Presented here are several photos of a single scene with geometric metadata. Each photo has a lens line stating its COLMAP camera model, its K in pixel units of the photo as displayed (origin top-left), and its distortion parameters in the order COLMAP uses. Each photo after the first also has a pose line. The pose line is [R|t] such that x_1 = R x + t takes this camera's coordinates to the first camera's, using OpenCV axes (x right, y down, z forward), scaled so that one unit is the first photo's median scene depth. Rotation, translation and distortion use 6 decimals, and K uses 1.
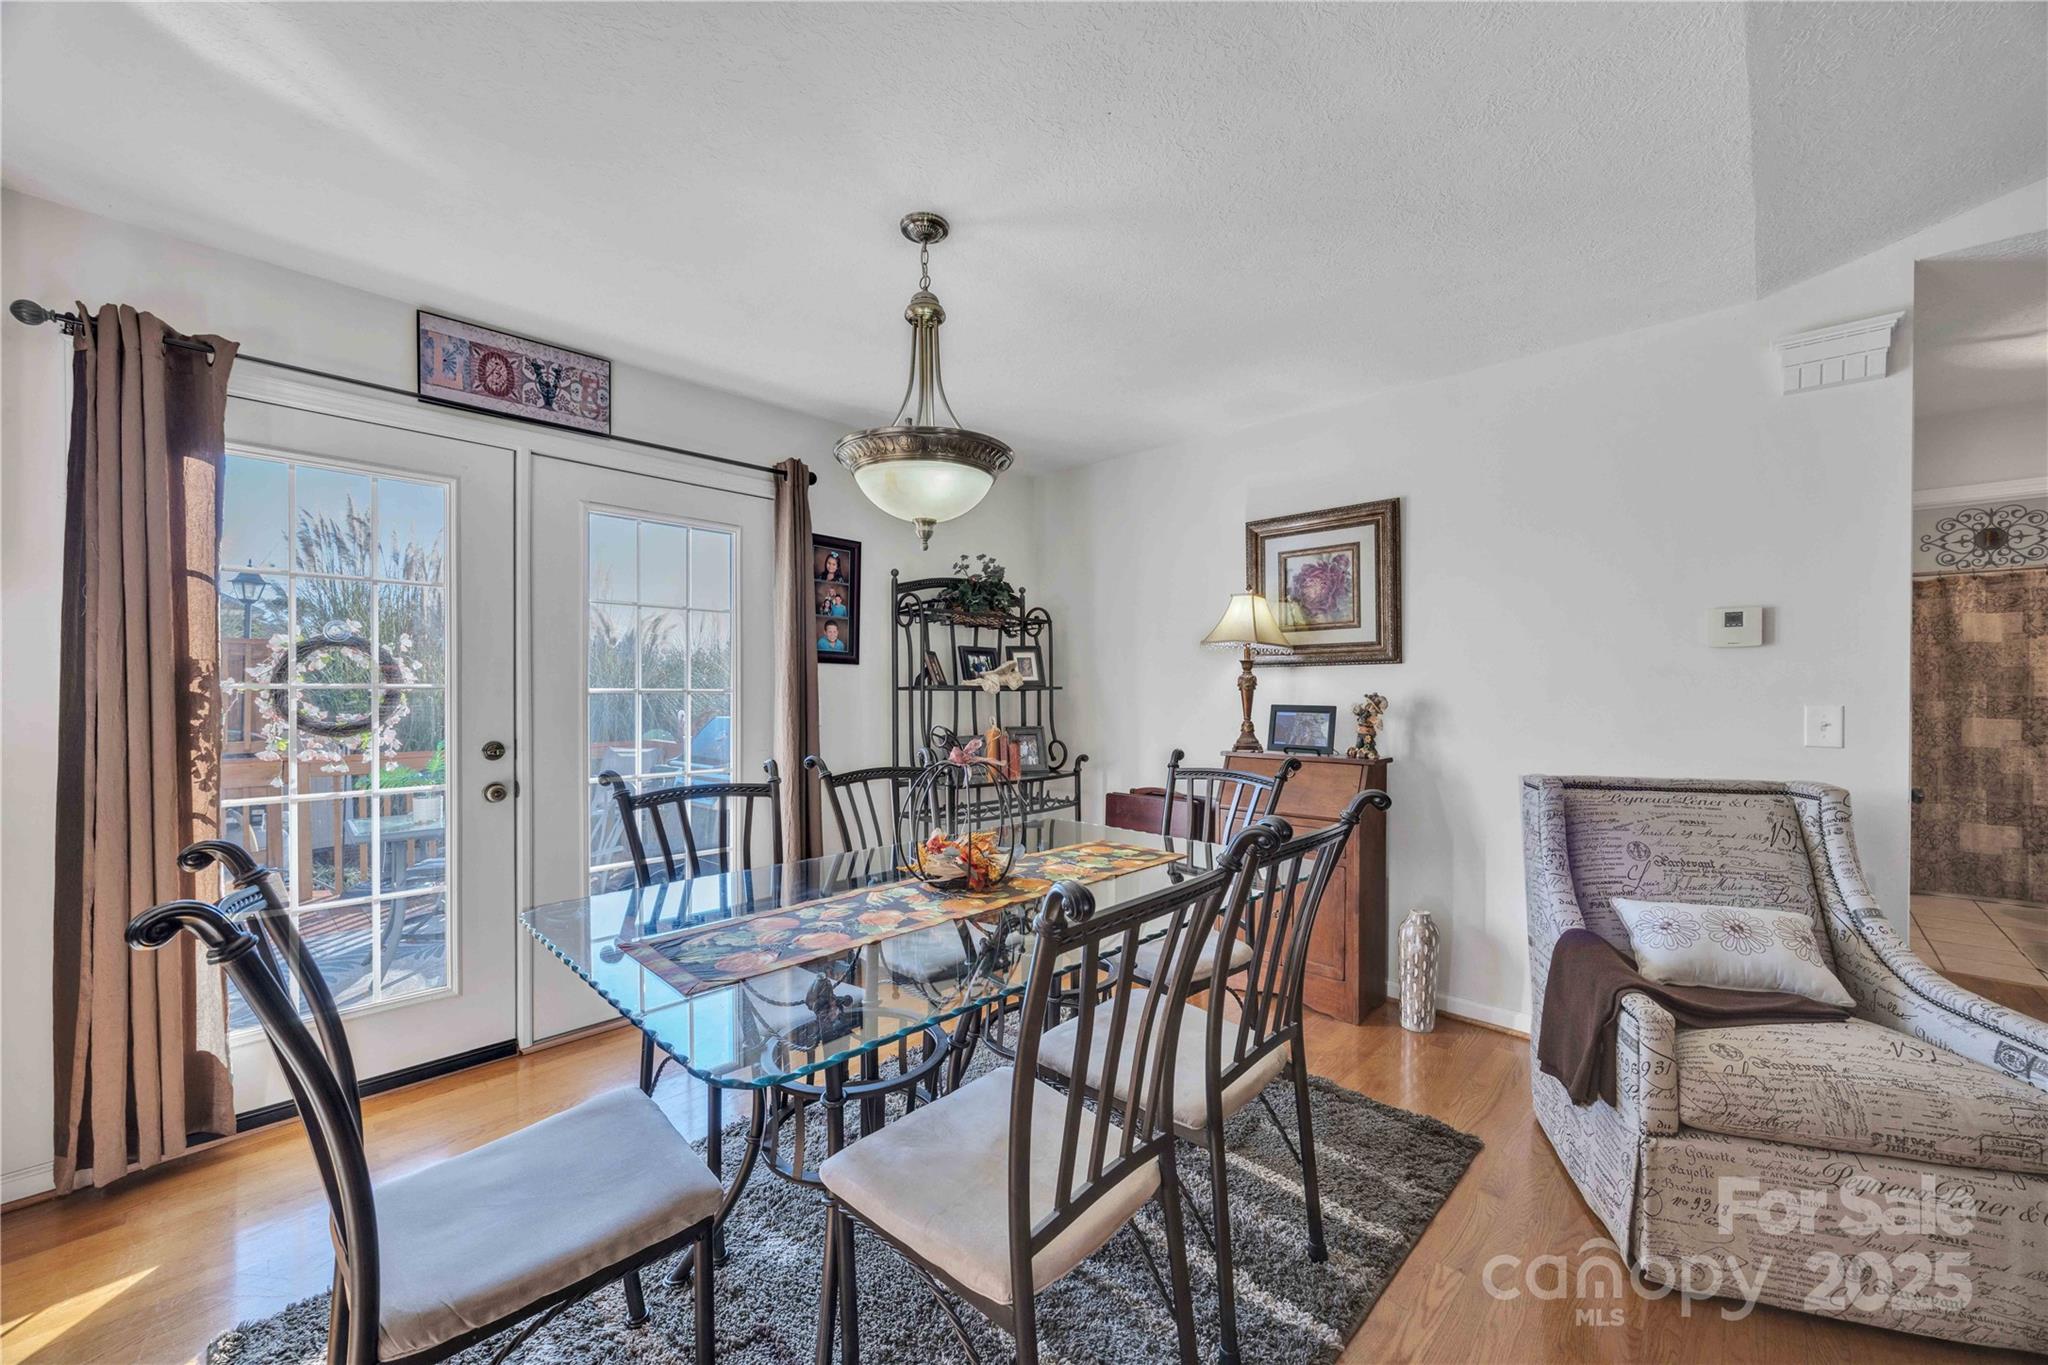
lens RADIAL K [[792.7, 0, 1016.5], [0, 792.7, 691.6], [0, 0, 1]] dist [-0.002102, 0.000602]
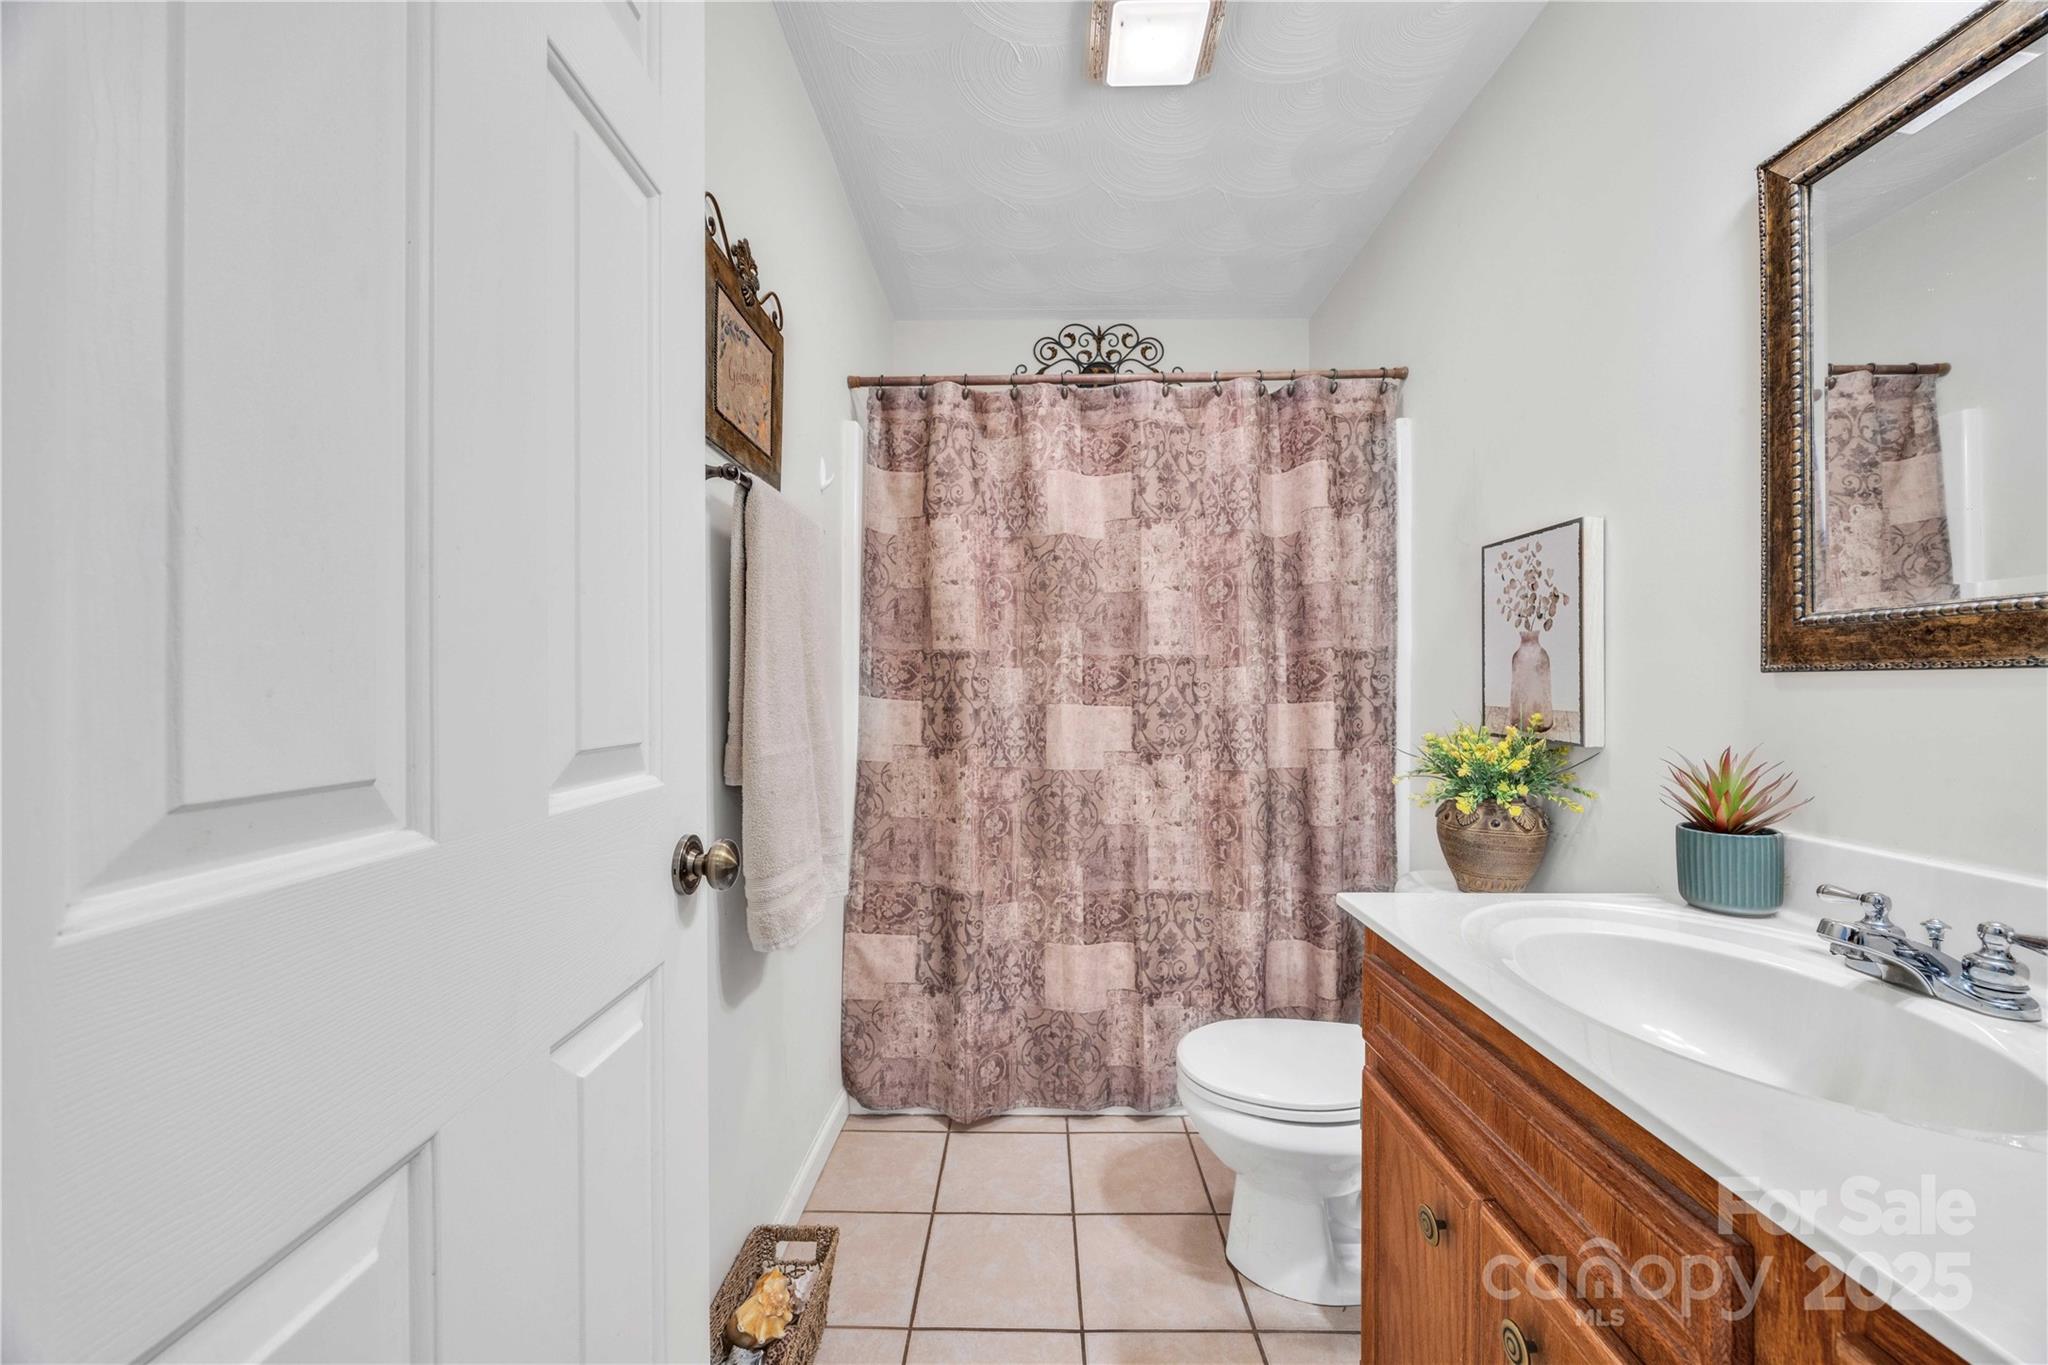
lens RADIAL K [[792.7, 0, 1033.1], [0, 792.7, 687.2], [0, 0, 1]] dist [-0.002102, 0.000602]
pose [[0.730479, 0.011296, 0.682842, 0.897050], [0.005967, 0.999719, -0.022921, 0.033984], [-0.682909, 0.020818, 0.730207, 0.689527]]
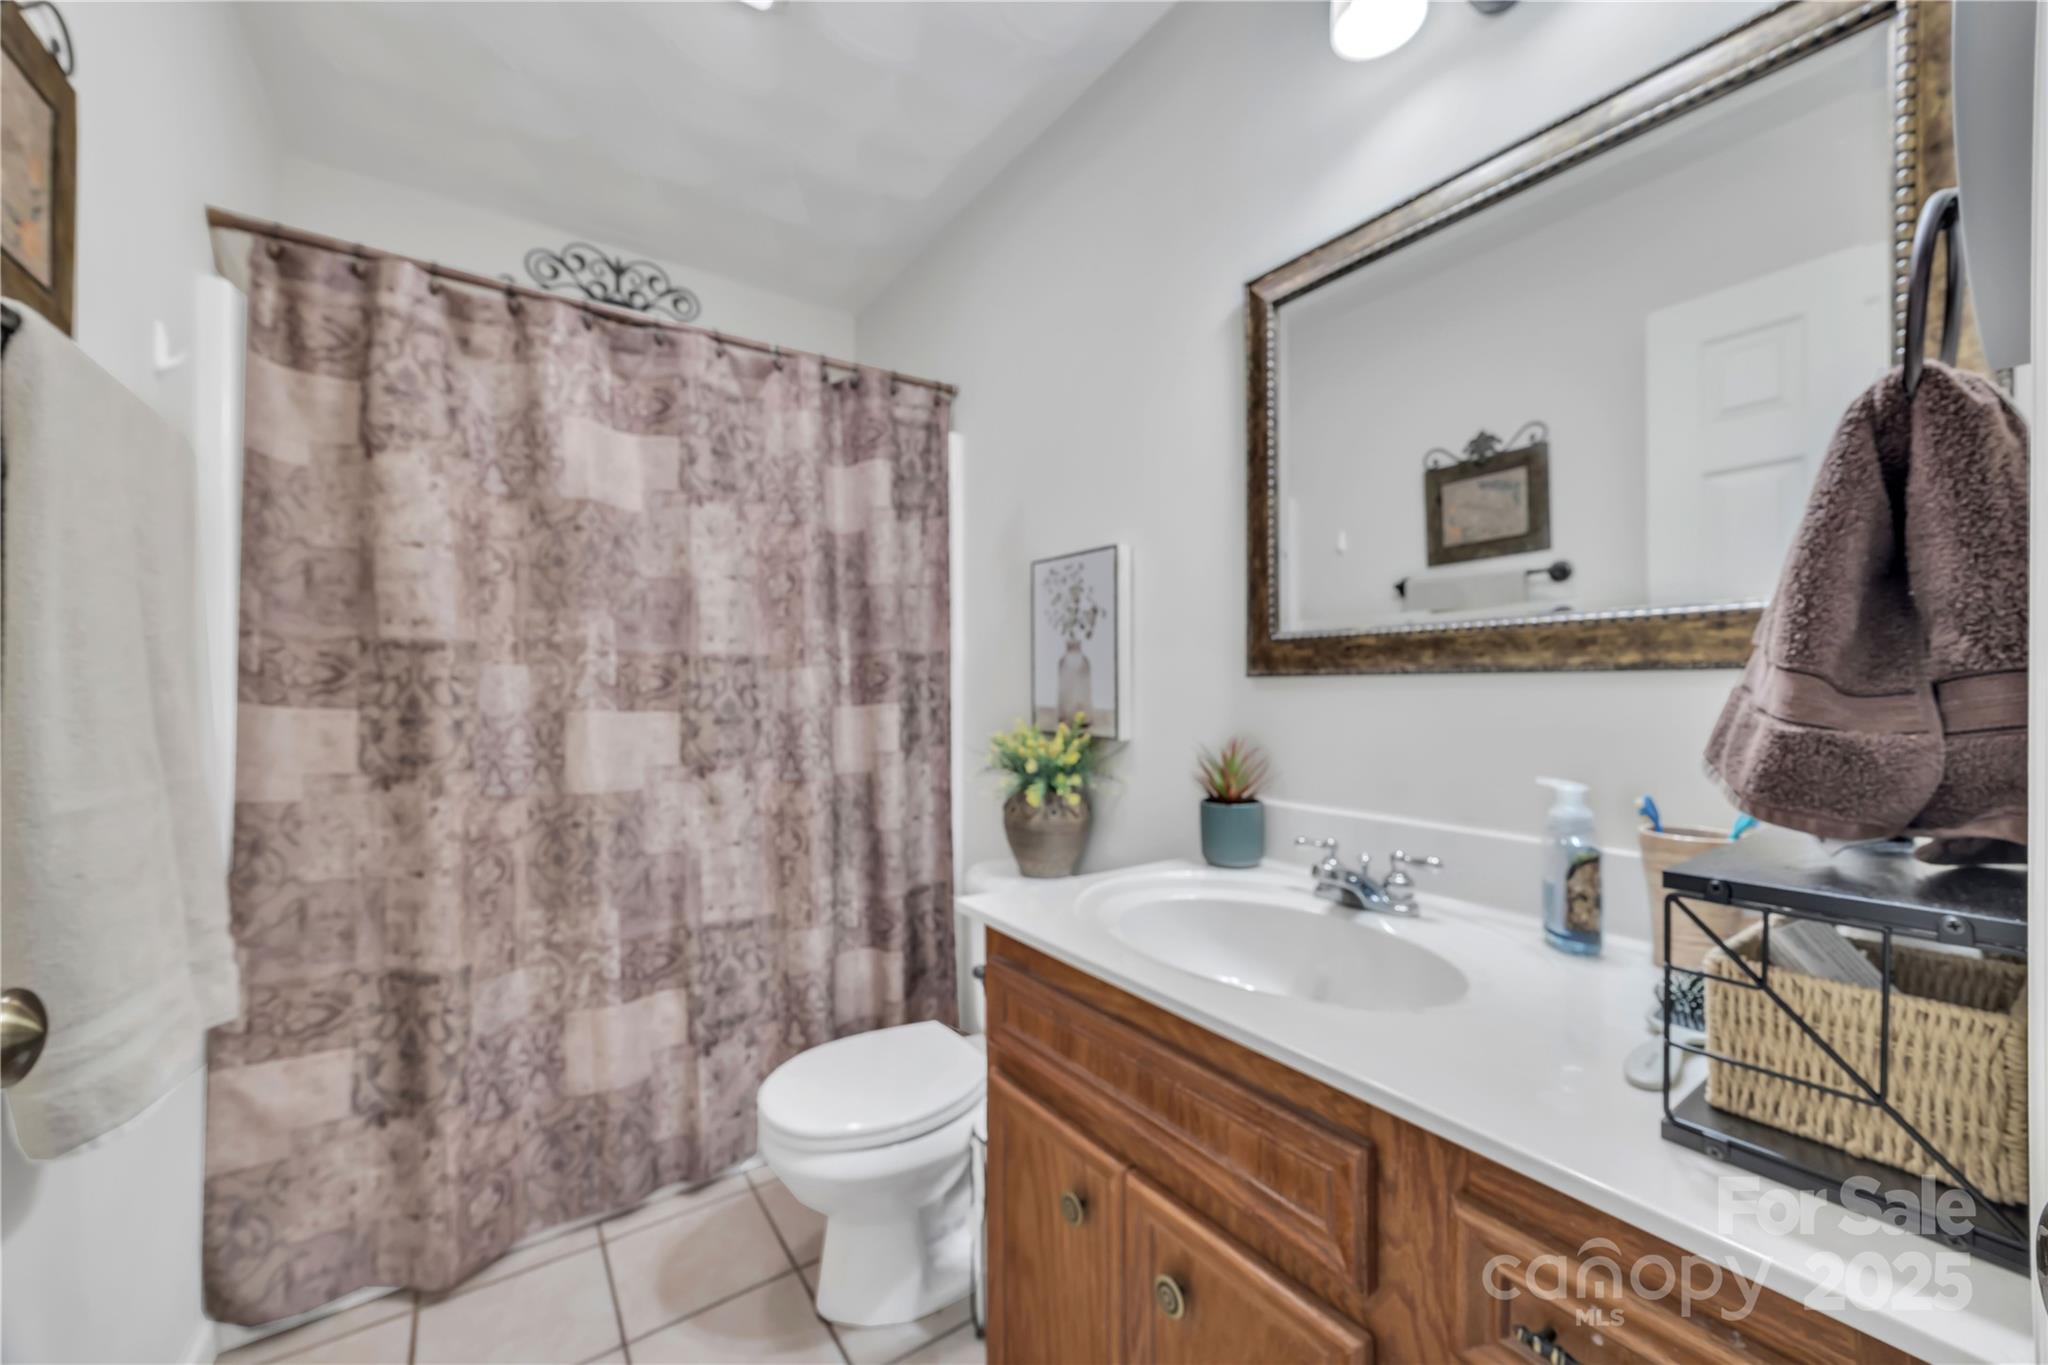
lens RADIAL K [[792.7, 0, 1037.2], [0, 792.7, 693.2], [0, 0, 1]] dist [-0.002102, 0.000602]
pose [[0.195263, 0.006798, 0.980727, 0.902809], [0.020131, 0.999738, -0.010937, 0.033257], [-0.980544, 0.021879, 0.195075, 0.736128]]
